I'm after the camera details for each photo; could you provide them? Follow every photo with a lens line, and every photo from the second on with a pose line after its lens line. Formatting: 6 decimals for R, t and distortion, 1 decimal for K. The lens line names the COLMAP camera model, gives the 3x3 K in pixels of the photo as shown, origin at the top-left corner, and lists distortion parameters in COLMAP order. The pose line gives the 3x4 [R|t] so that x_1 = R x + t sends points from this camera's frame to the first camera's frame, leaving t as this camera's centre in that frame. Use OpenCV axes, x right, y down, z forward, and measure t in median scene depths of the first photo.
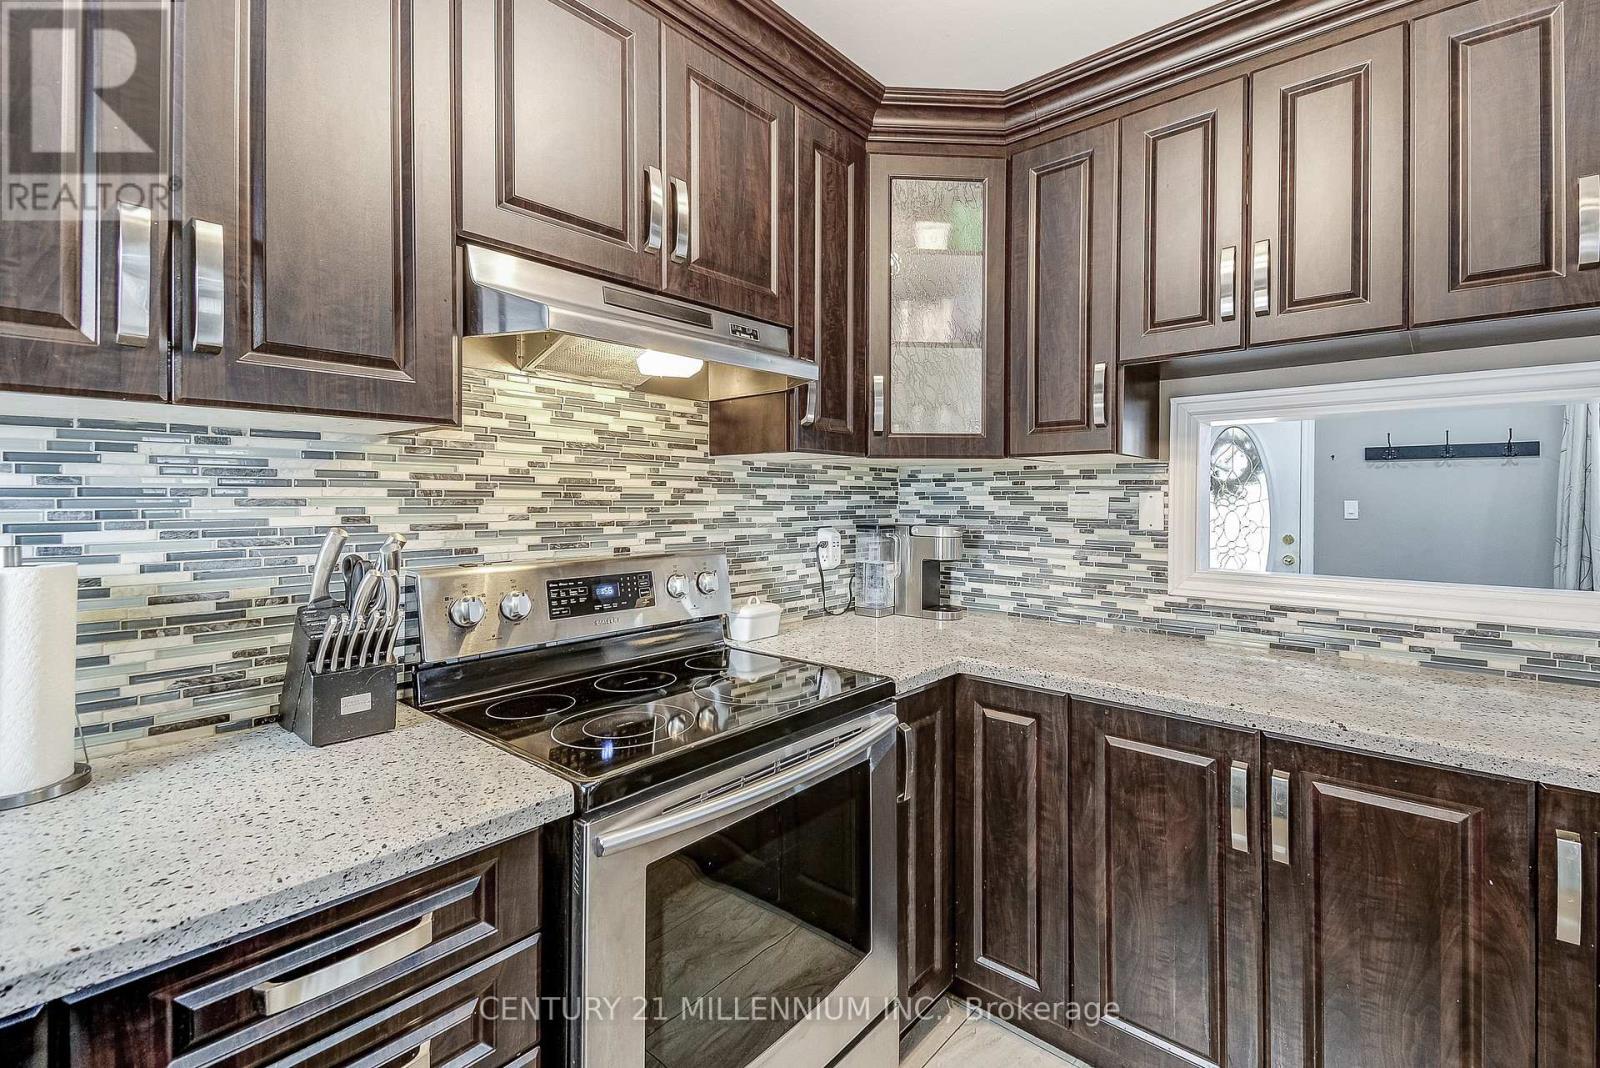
lens RADIAL K [[716.0, 0, 851.9], [0, 716.0, 500.5], [0, 0, 1]] dist [0.052298, -0.027453]
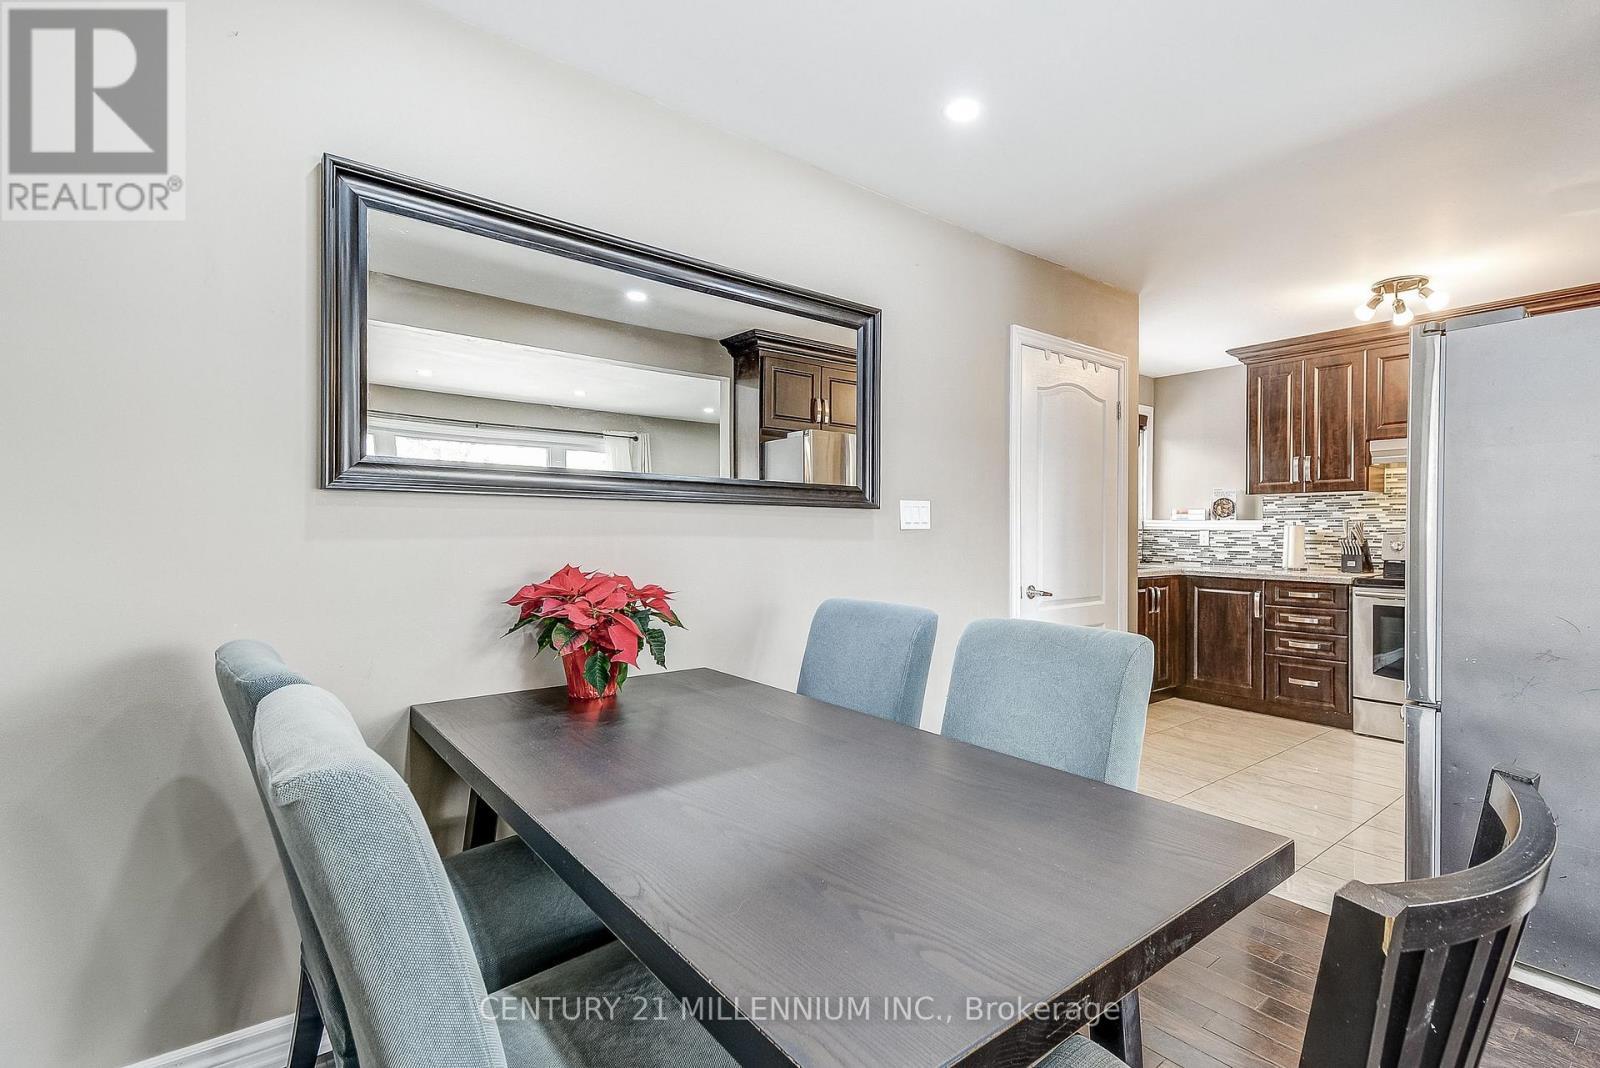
lens RADIAL K [[741.0, 0, 849.1], [0, 741.0, 531.0], [0, 0, 1]] dist [0.002106, 0.000182]
pose [[-0.190558, -0.002047, -0.981674, 2.235253], [-0.006150, 0.999981, -0.000891, 0.073866], [0.981657, 0.005867, -0.190567, -0.528362]]
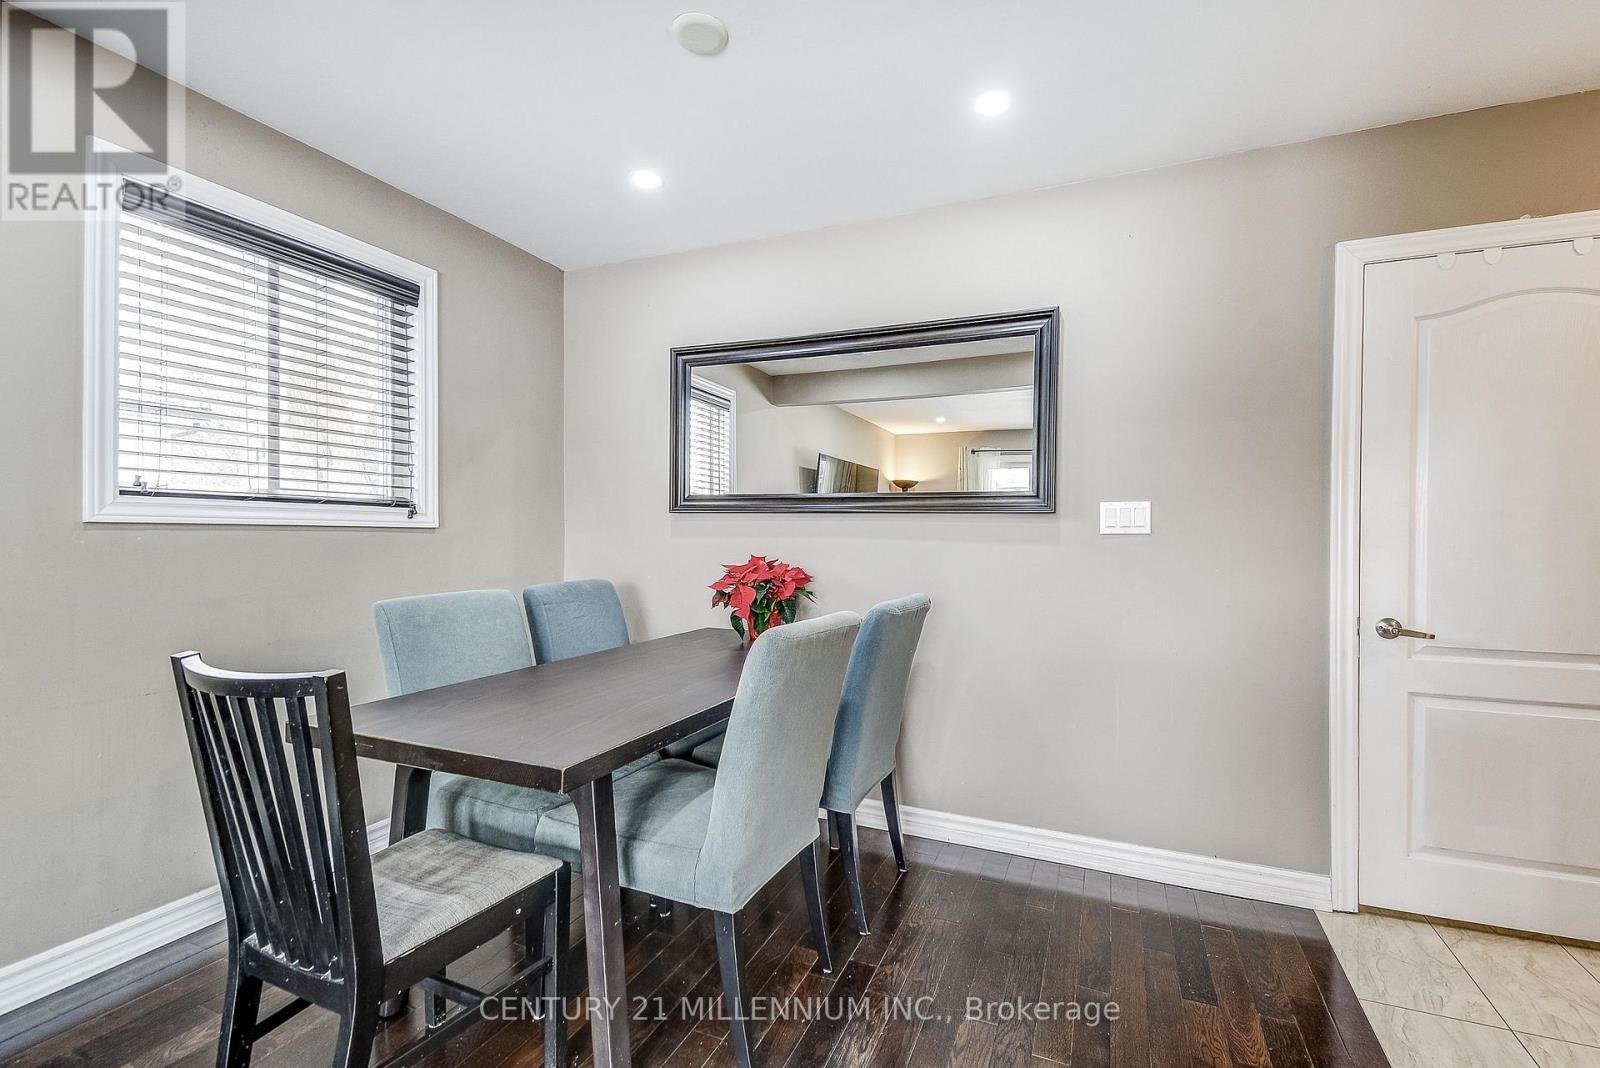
lens RADIAL K [[704.5, 0, 796.9], [0, 704.5, 540.1], [0, 0, 1]] dist [0.050911, -0.025798]
pose [[-0.967032, -0.010081, -0.254455, 1.650719], [-0.012600, 0.999886, 0.008273, 0.076900], [0.254343, 0.011206, -0.967049, 0.401171]]
